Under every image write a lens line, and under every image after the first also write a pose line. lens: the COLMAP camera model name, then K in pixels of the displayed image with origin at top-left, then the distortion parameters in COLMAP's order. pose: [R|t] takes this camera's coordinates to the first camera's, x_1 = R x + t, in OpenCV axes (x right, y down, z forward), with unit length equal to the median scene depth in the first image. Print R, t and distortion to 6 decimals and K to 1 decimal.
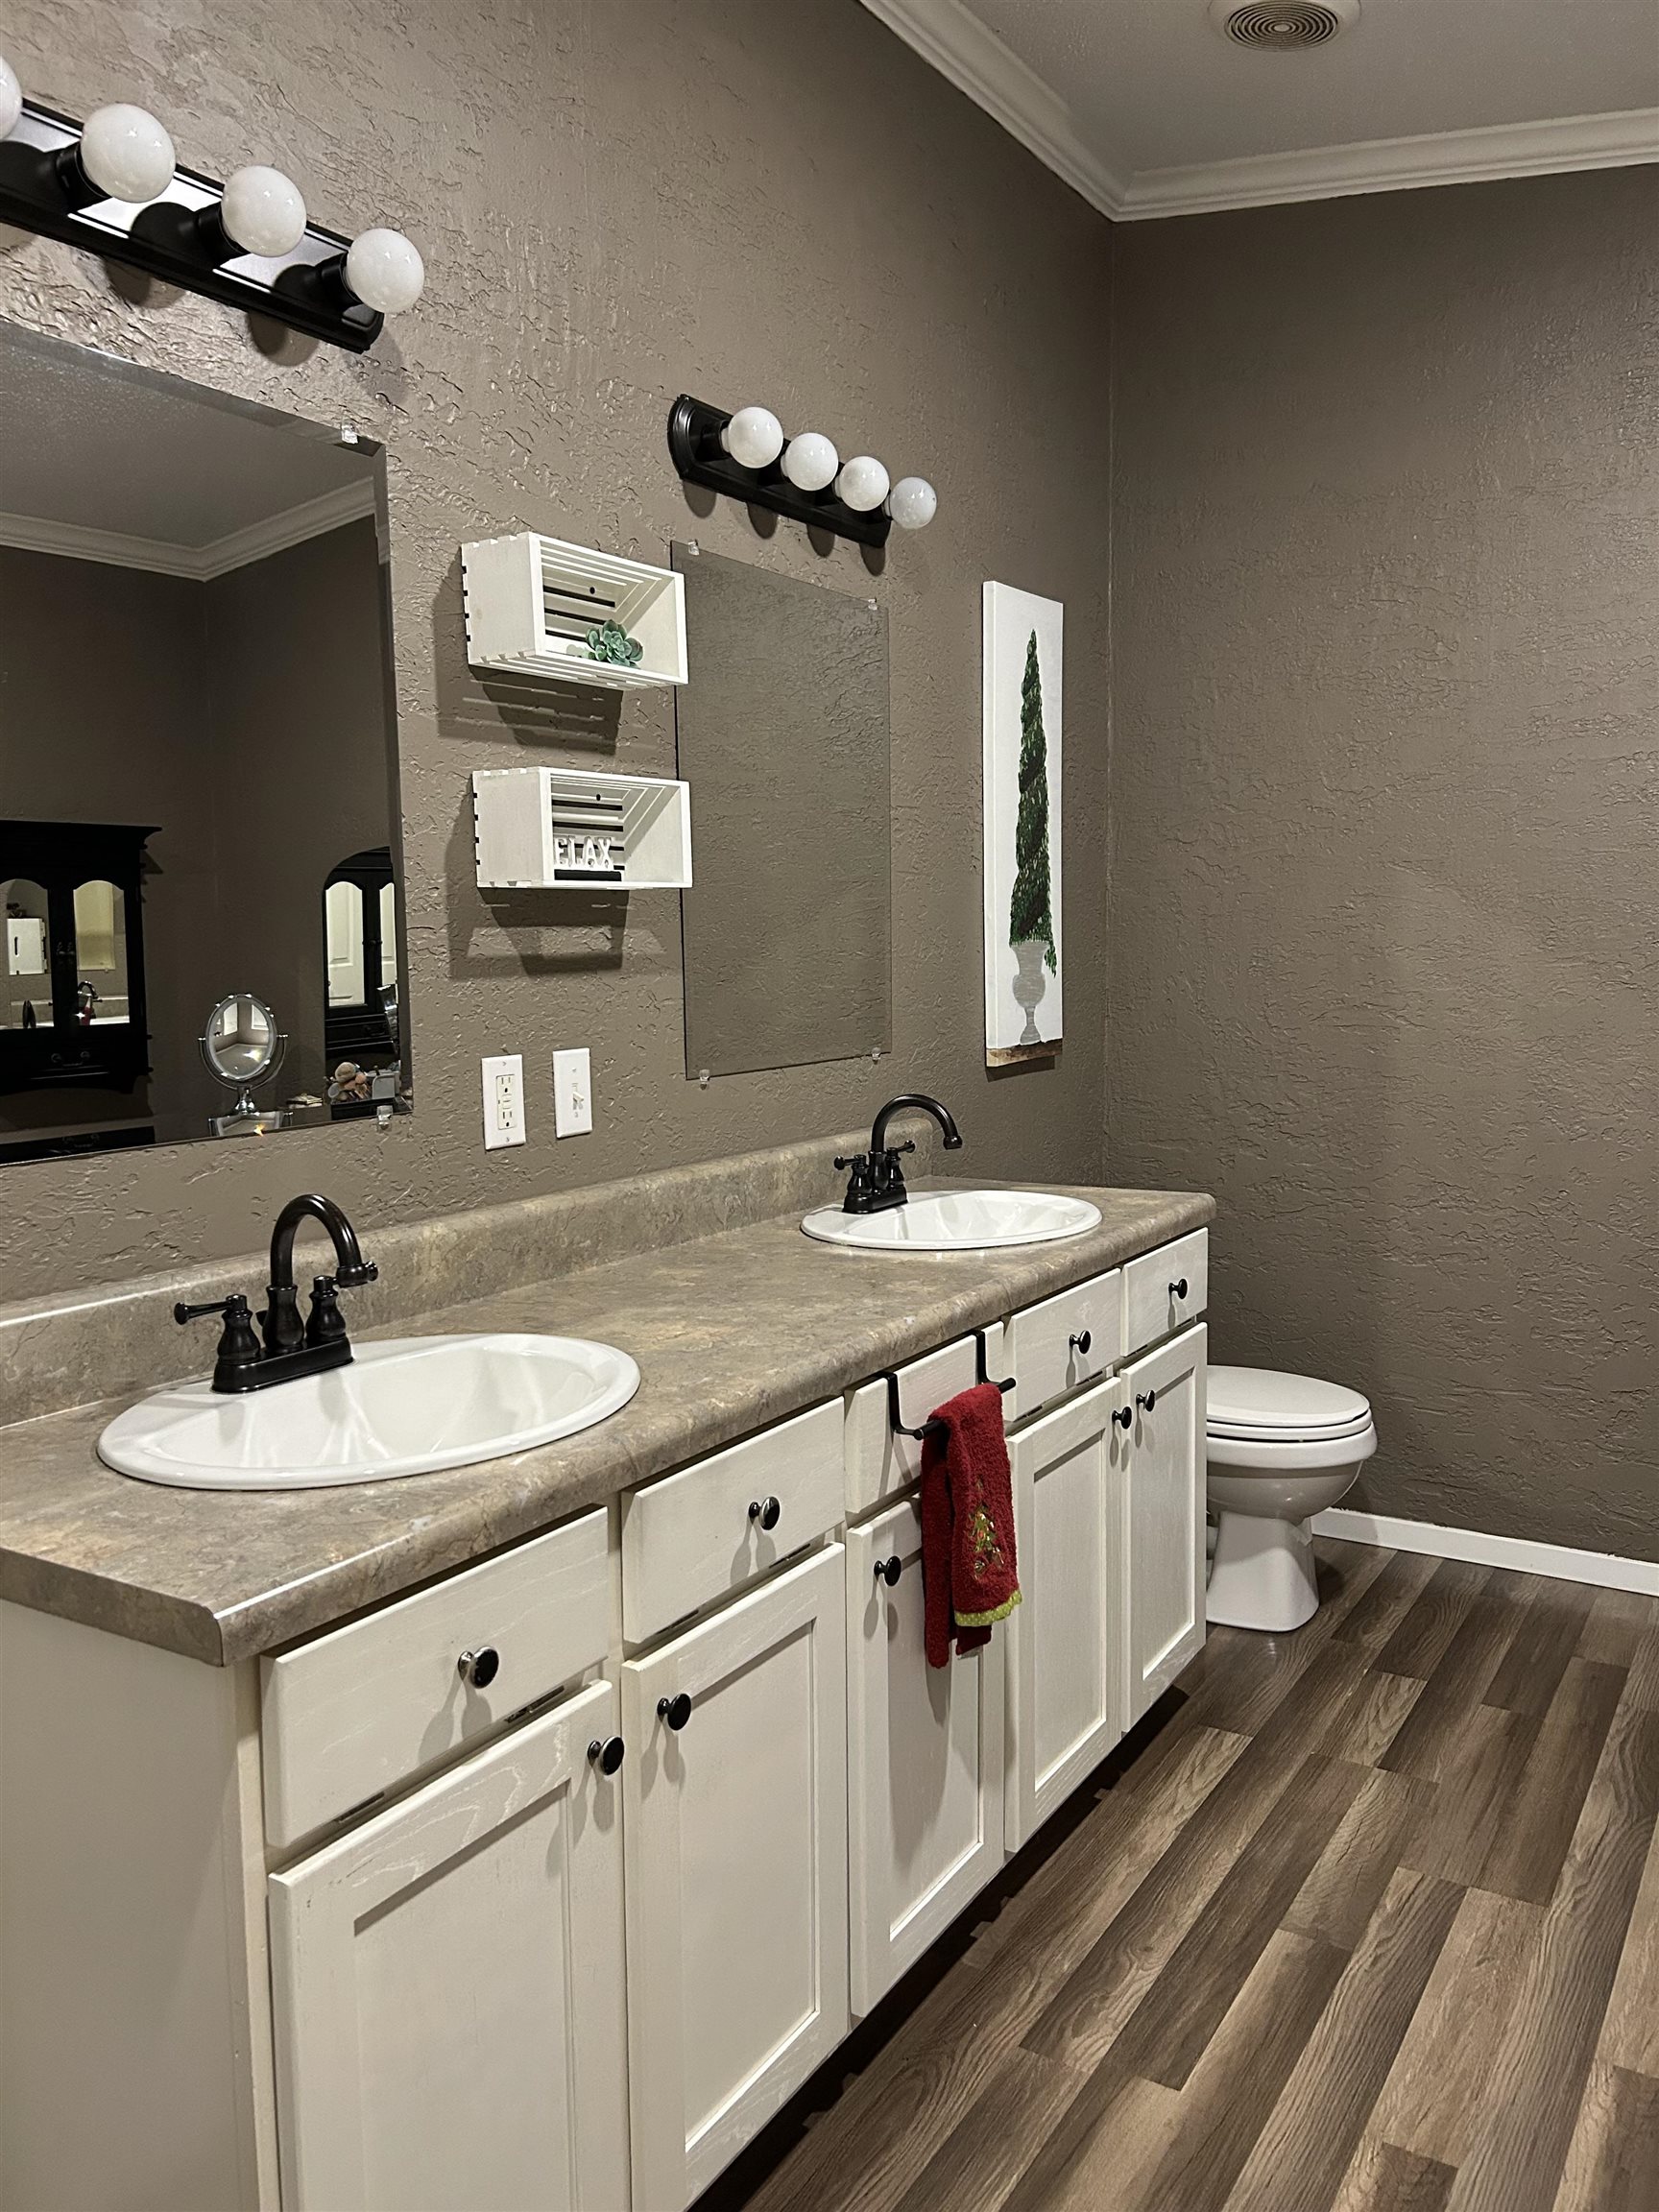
lens RADIAL K [[1693.1, 0, 839.1], [0, 1693.1, 1093.7], [0, 0, 1]] dist [0.044608, -0.006822]
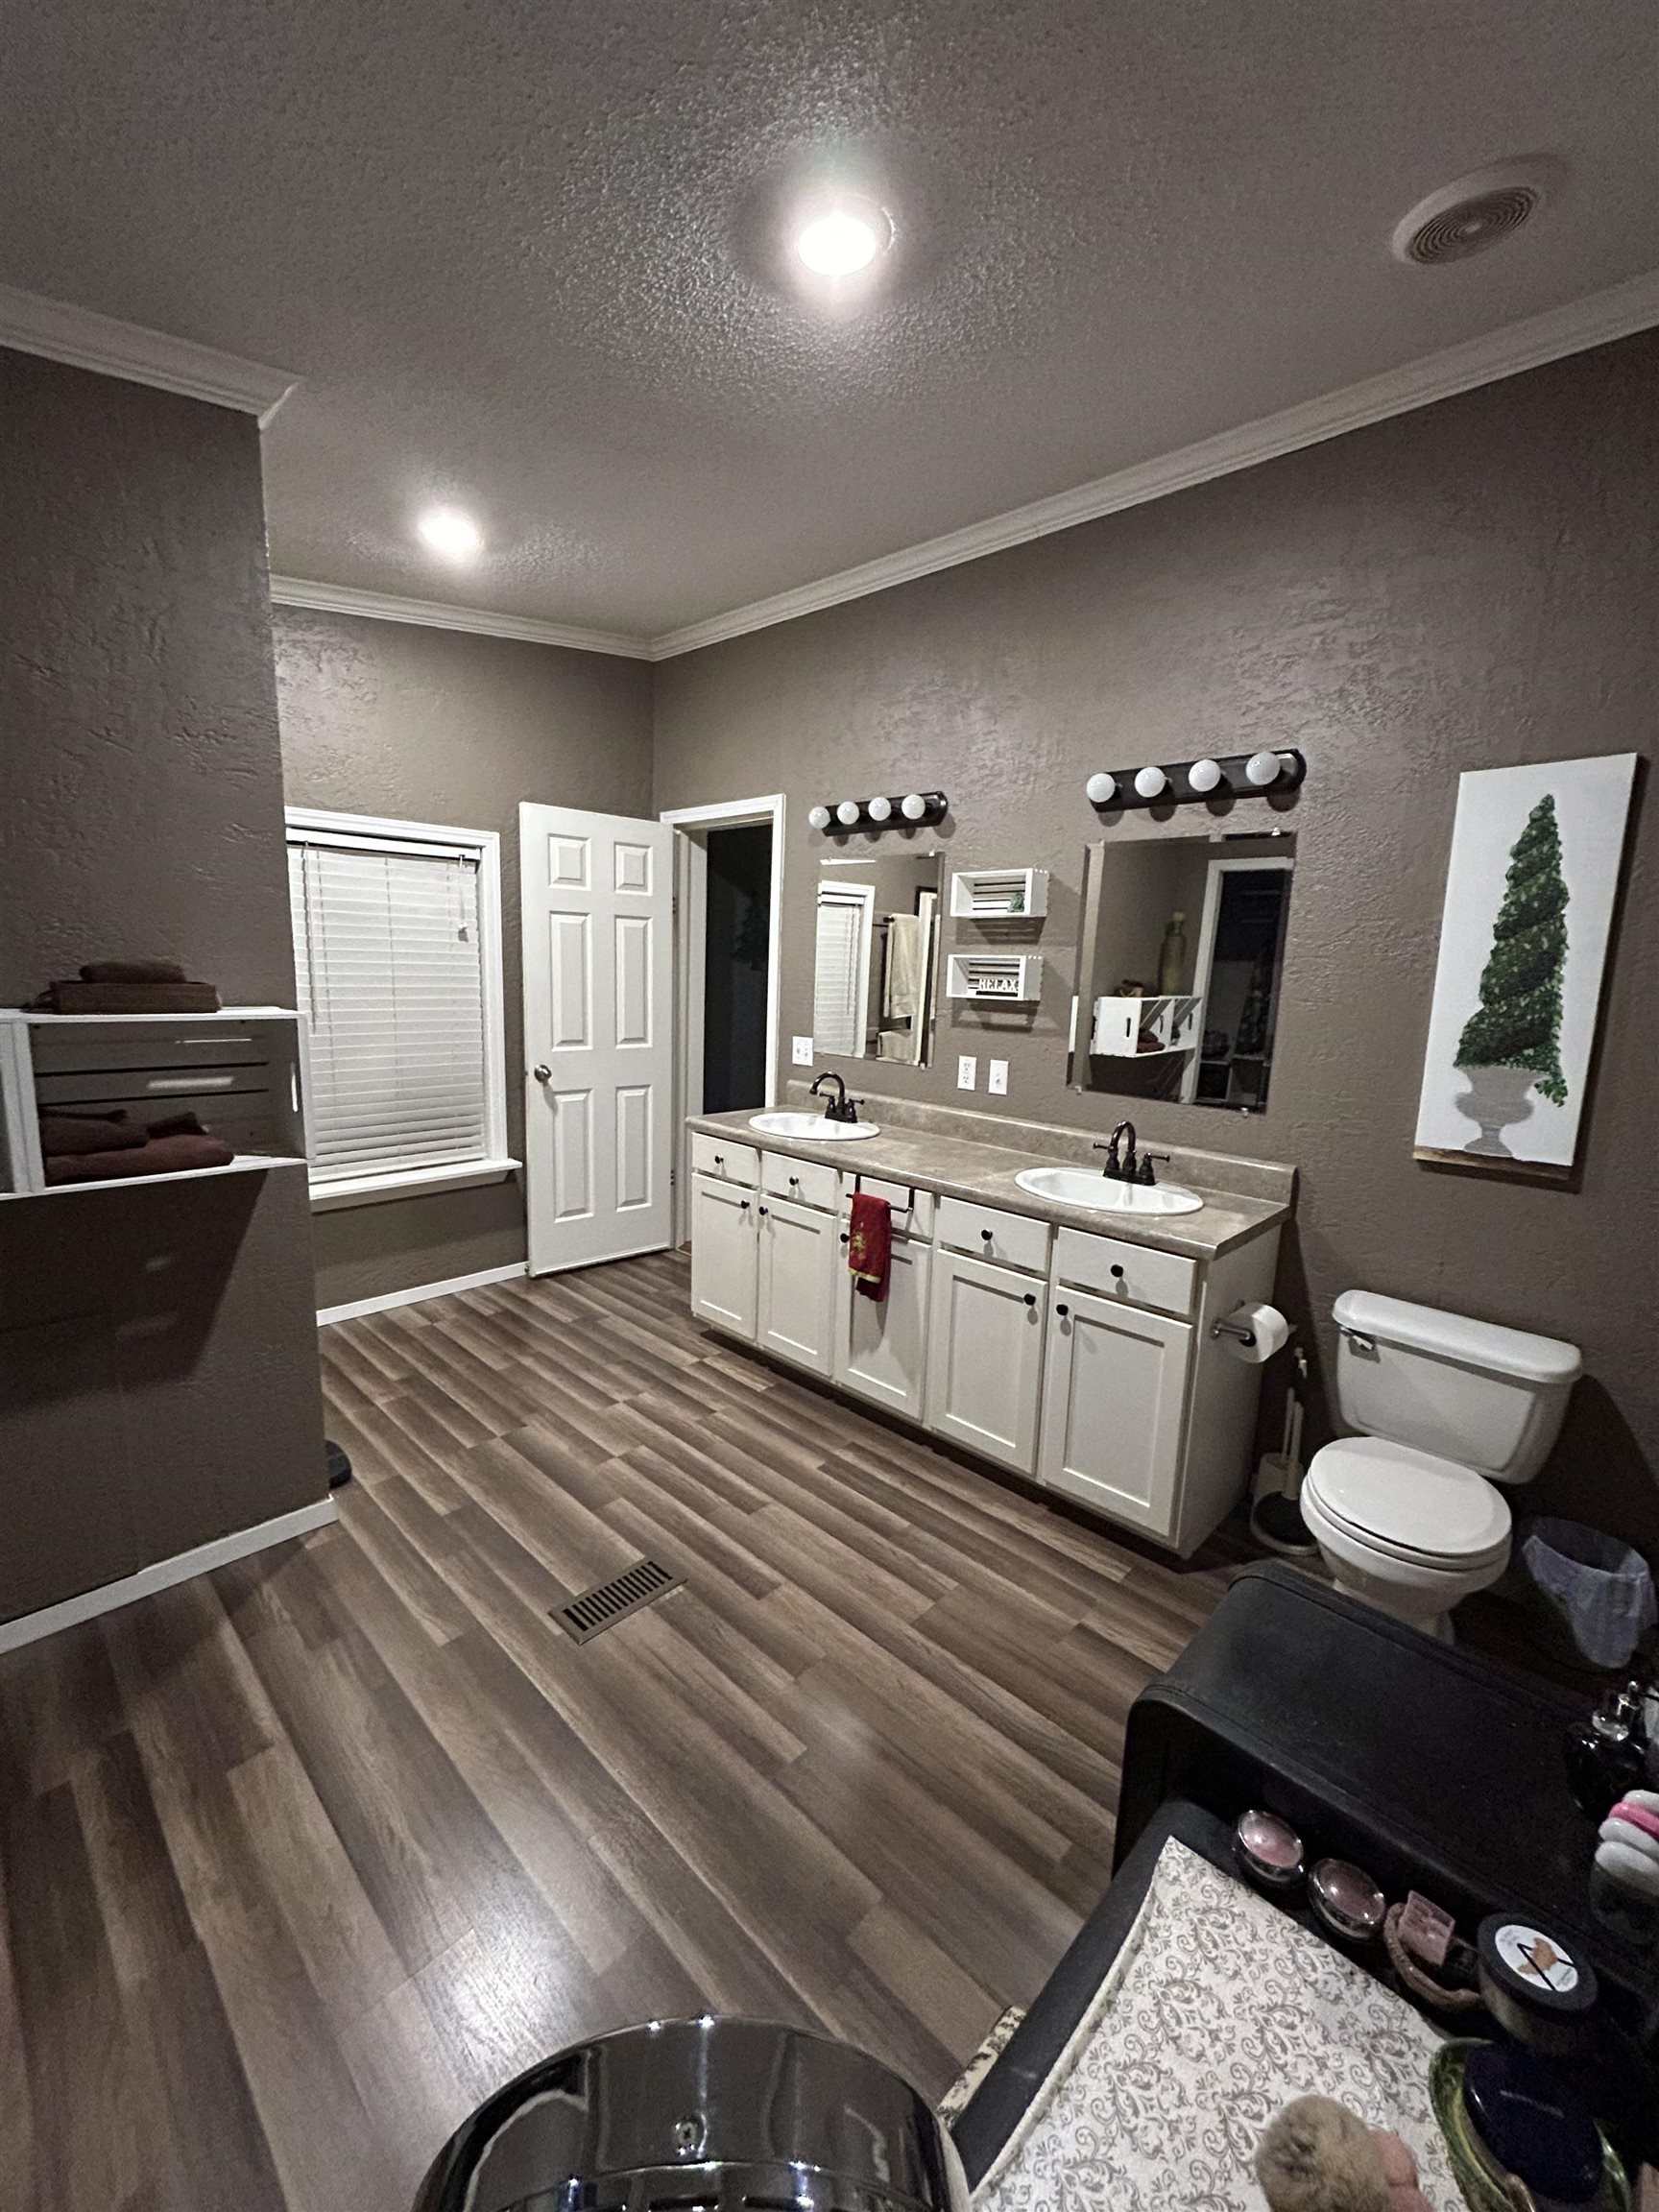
lens RADIAL K [[889.6, 0, 845.2], [0, 889.6, 1112.2], [0, 0, 1]] dist [-0.001263, 0.000289]
pose [[-0.202751, 0.161957, -0.965744, 1.205674], [-0.133529, 0.972443, 0.191113, -0.177165], [0.970084, 0.167703, -0.175538, 1.024711]]
